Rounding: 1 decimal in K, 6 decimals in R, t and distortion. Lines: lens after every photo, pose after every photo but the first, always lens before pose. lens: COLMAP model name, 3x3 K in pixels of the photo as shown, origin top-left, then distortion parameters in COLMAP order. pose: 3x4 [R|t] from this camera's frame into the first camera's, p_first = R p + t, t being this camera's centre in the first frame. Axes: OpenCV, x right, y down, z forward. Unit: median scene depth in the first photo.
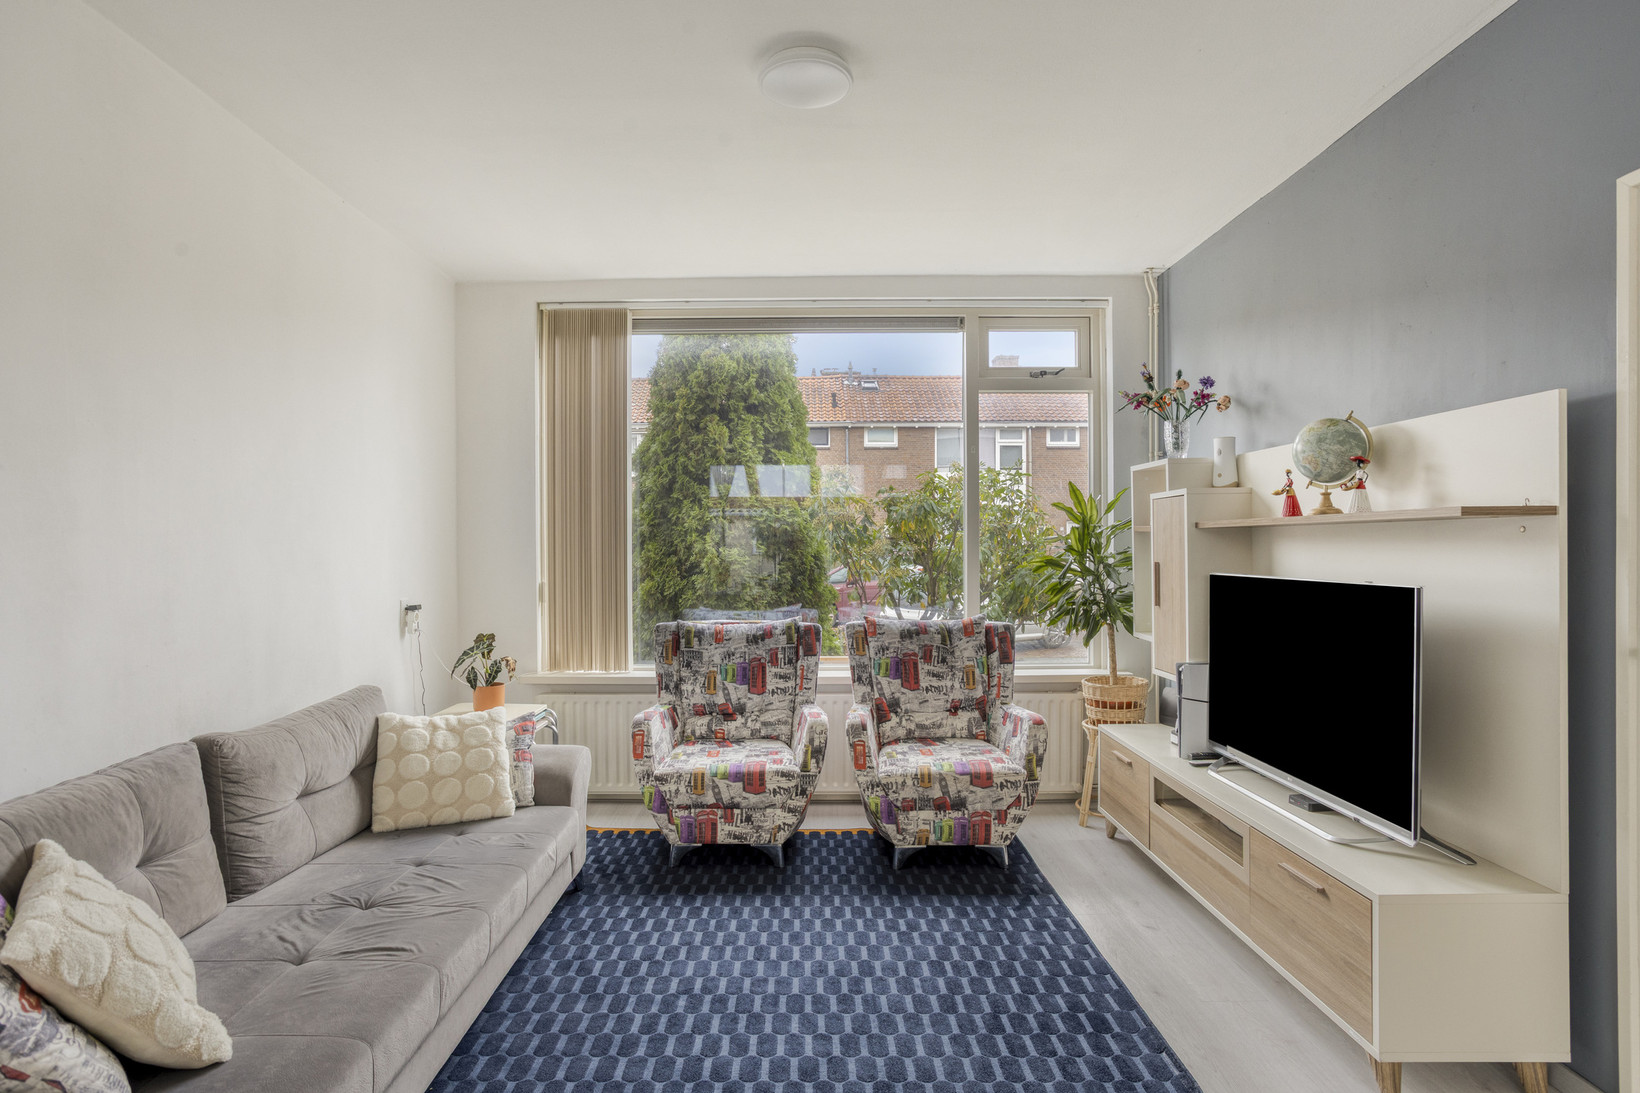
lens RADIAL K [[844.9, 0, 807.9], [0, 844.9, 554.2], [0, 0, 1]] dist [-0.057322, 0.037856]
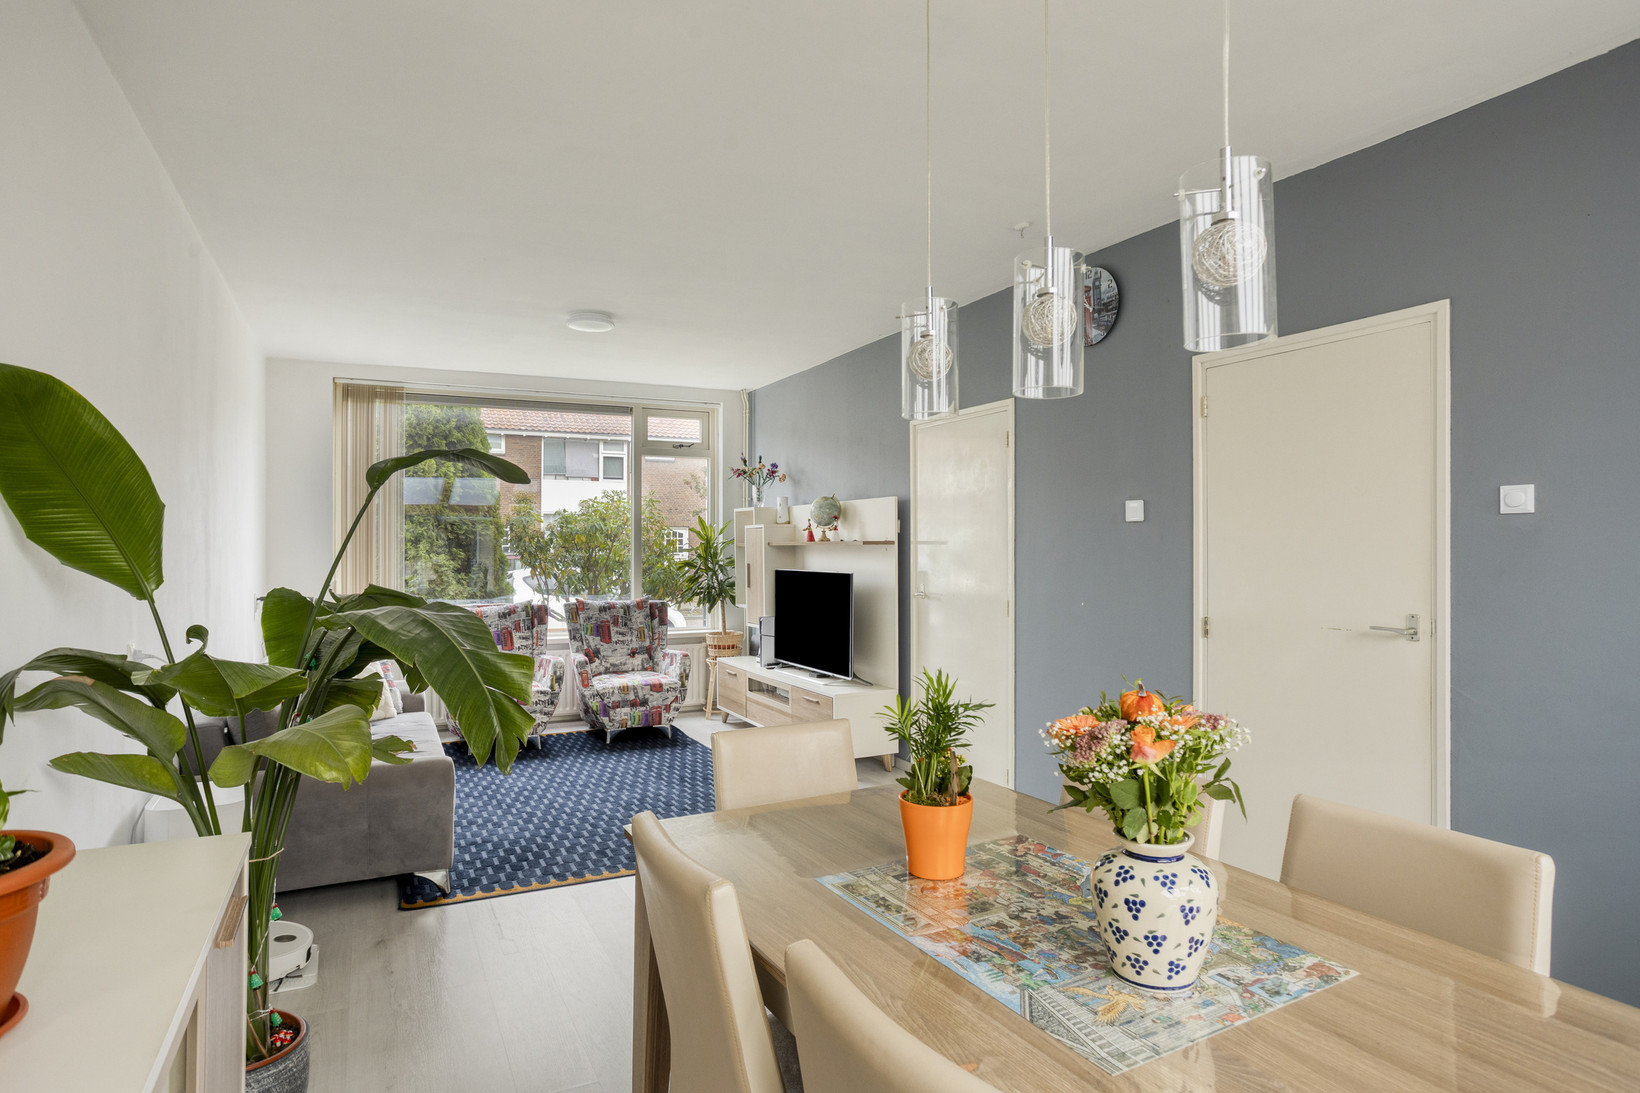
lens RADIAL K [[890.3, 0, 820.0], [0, 890.3, 546.5], [0, 0, 1]] dist [-0.001882, -0.000140]
pose [[0.882615, 0.003640, 0.470083, -0.361485], [0.001218, 0.999949, -0.010031, -0.007673], [-0.470095, 0.009426, 0.882565, -0.793549]]
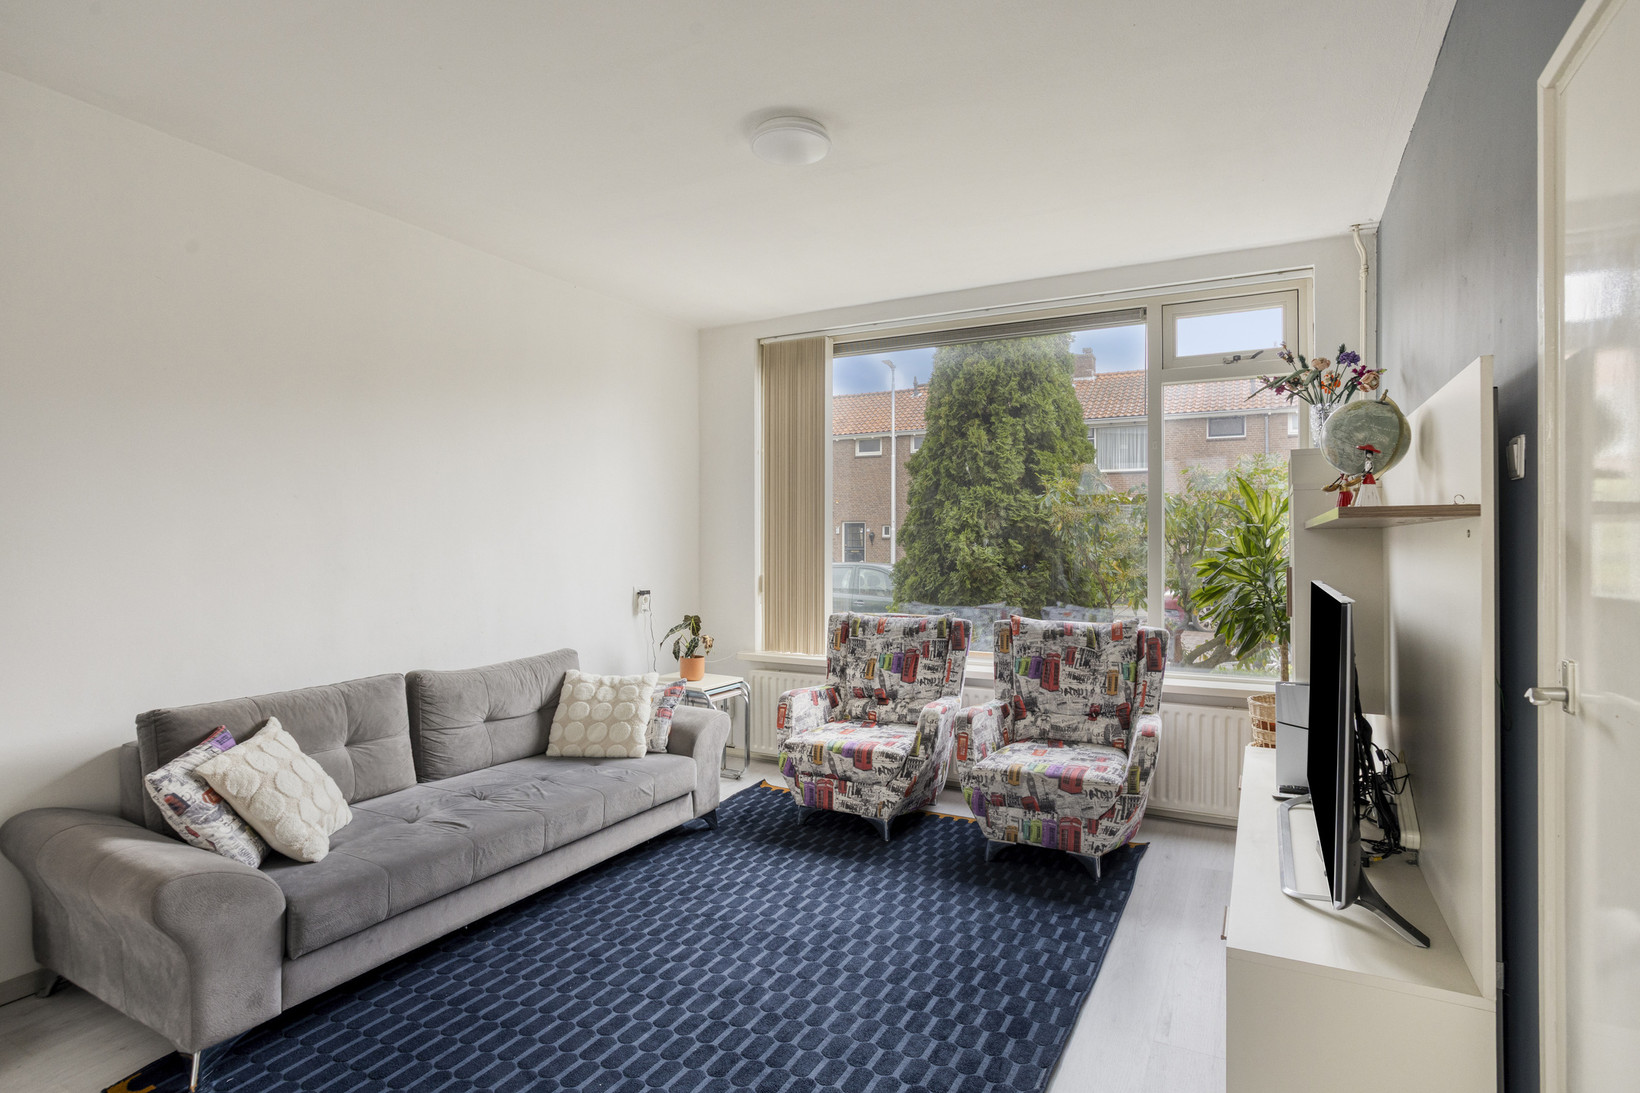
lens RADIAL K [[838.8, 0, 867.3], [0, 838.8, 544.4], [0, 0, 1]] dist [-0.062222, 0.037882]
pose [[0.891089, 0.005417, -0.453796, 0.427086], [-0.008420, 0.999954, -0.004597, -0.006726], [0.453750, 0.007917, 0.891094, 0.020643]]
